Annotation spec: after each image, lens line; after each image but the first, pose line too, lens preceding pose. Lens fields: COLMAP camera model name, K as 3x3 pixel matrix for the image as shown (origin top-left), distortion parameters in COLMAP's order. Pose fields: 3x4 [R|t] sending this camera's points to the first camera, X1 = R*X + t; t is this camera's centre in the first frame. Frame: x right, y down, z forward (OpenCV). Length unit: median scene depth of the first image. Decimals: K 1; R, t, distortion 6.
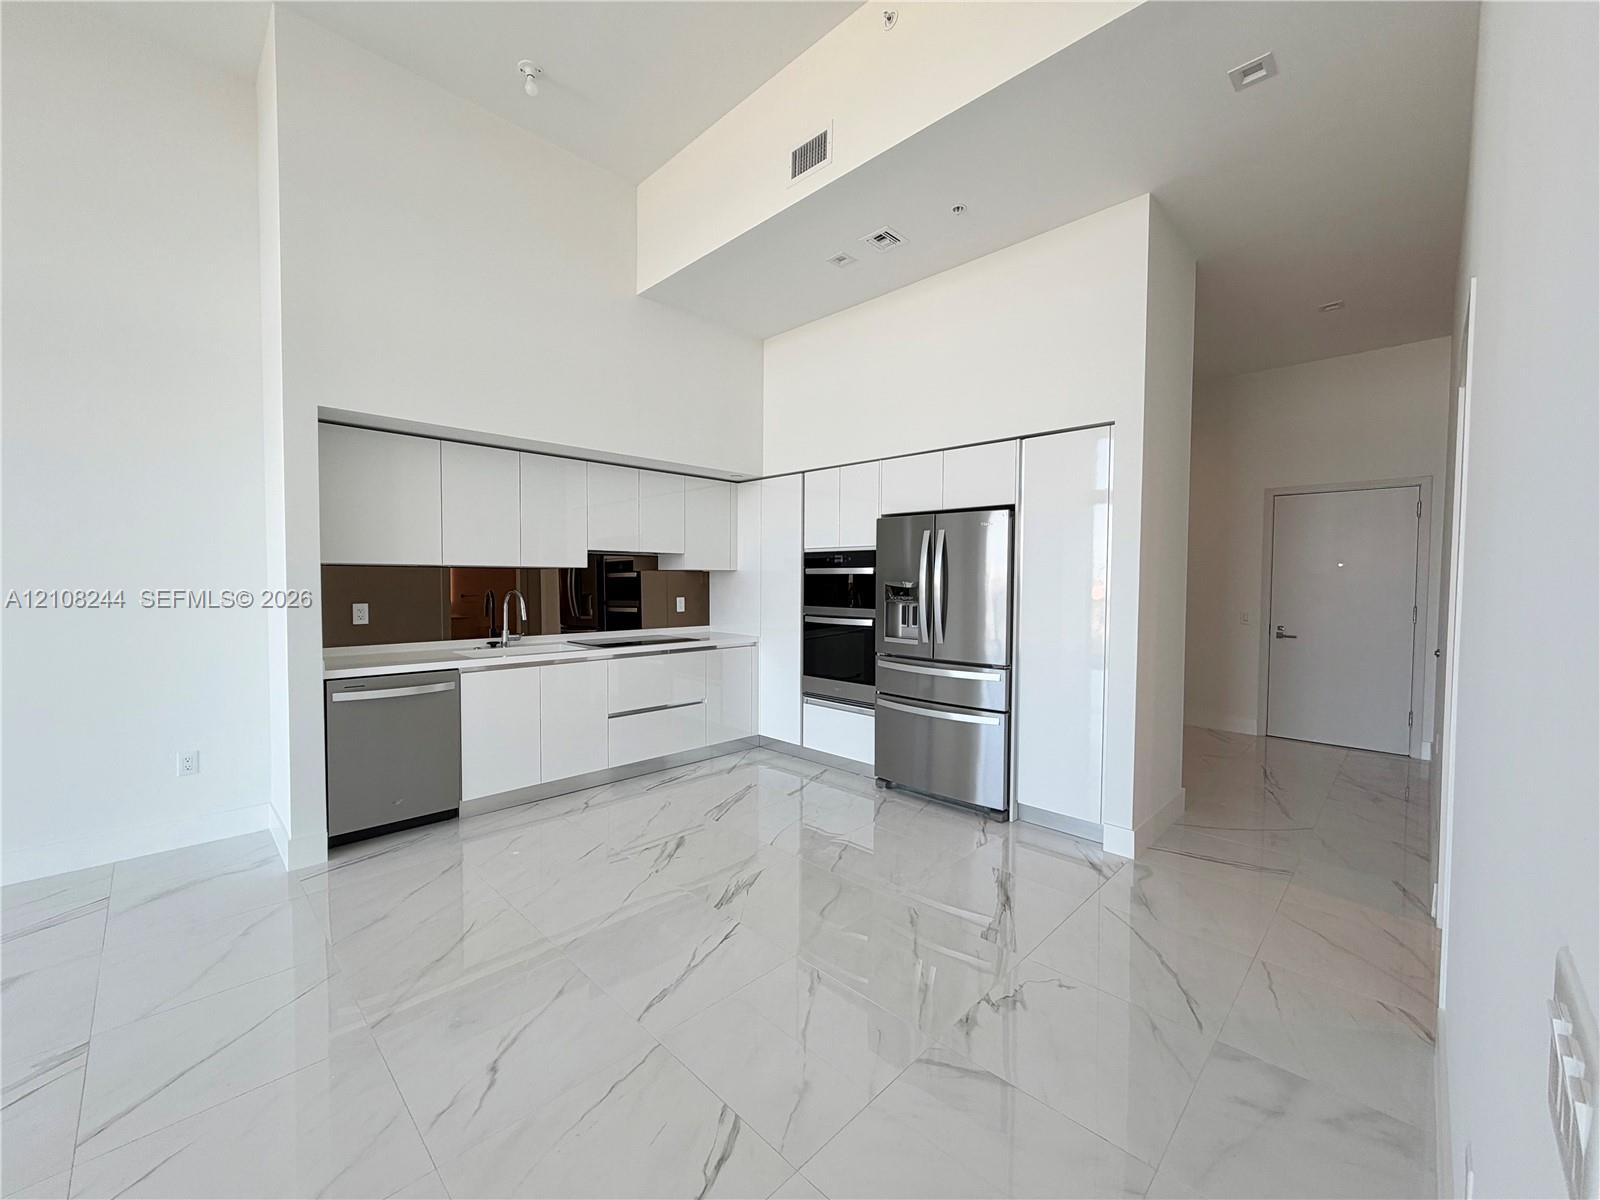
lens RADIAL K [[634.0, 0, 800.0], [0, 634.0, 600.0], [0, 0, 1]] dist [-0.000018, -0.000136]
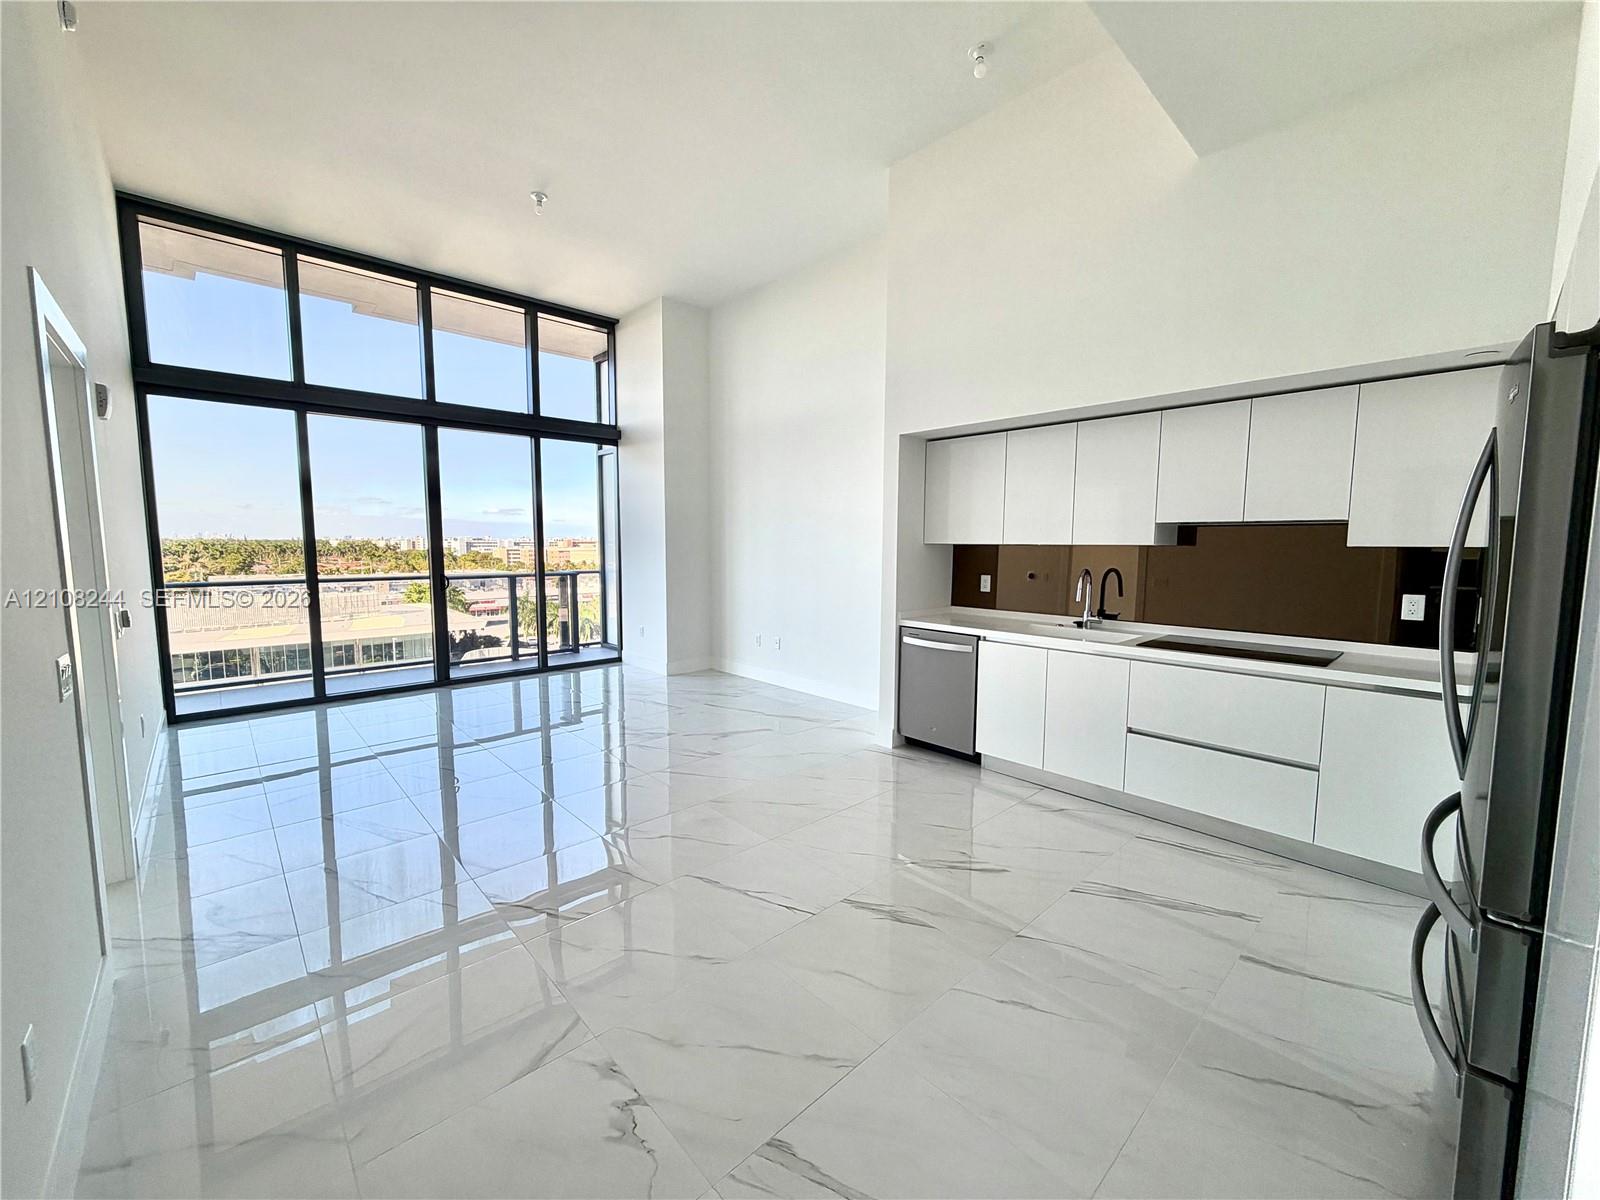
lens RADIAL K [[642.1, 0, 795.8], [0, 642.1, 598.6], [0, 0, 1]] dist [0.000487, -0.000432]
pose [[-0.047623, 0.080884, -0.995585, 0.514706], [-0.037749, 0.995858, 0.082712, -0.034114], [0.998152, 0.041521, -0.044372, 0.600516]]
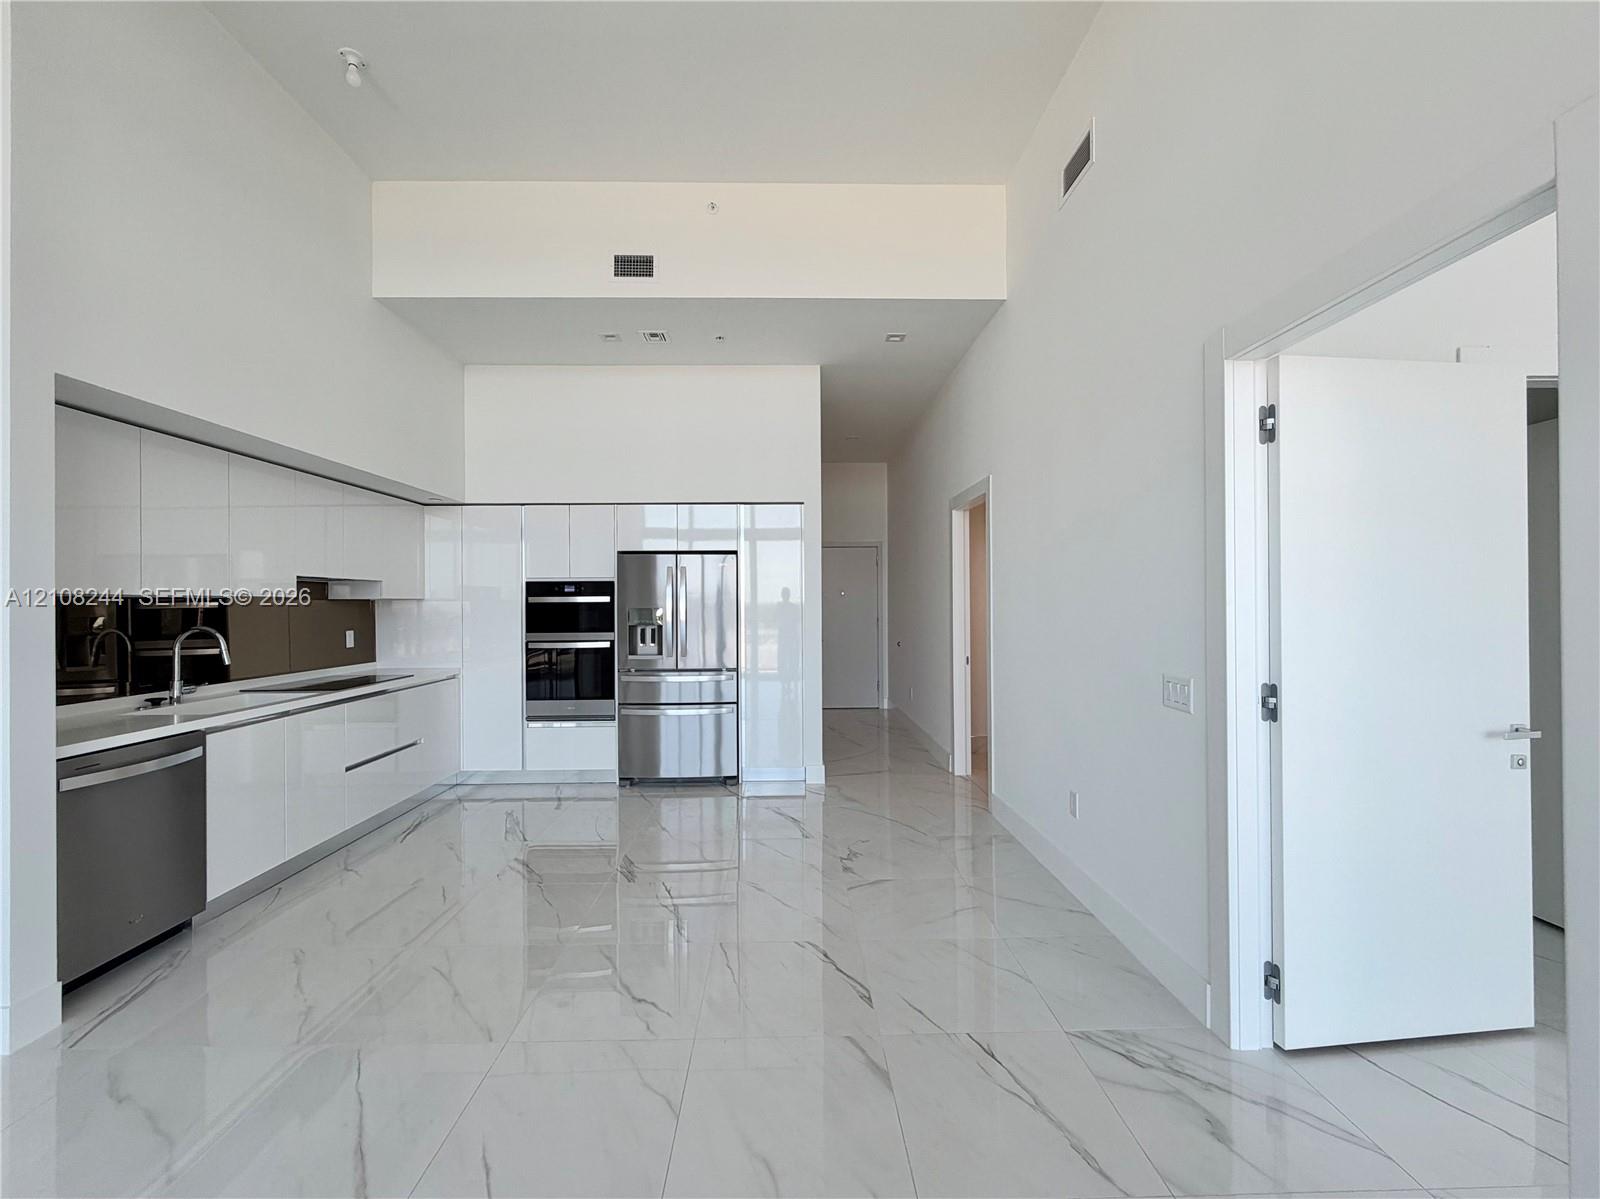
lens RADIAL K [[642.1, 0, 795.8], [0, 642.1, 598.1], [0, 0, 1]] dist [0.000487, -0.000432]
pose [[0.703937, -0.004958, 0.710245, -0.486016], [0.035420, 0.998977, -0.028132, -0.003121], [-0.709379, 0.044959, 0.703392, -0.060966]]
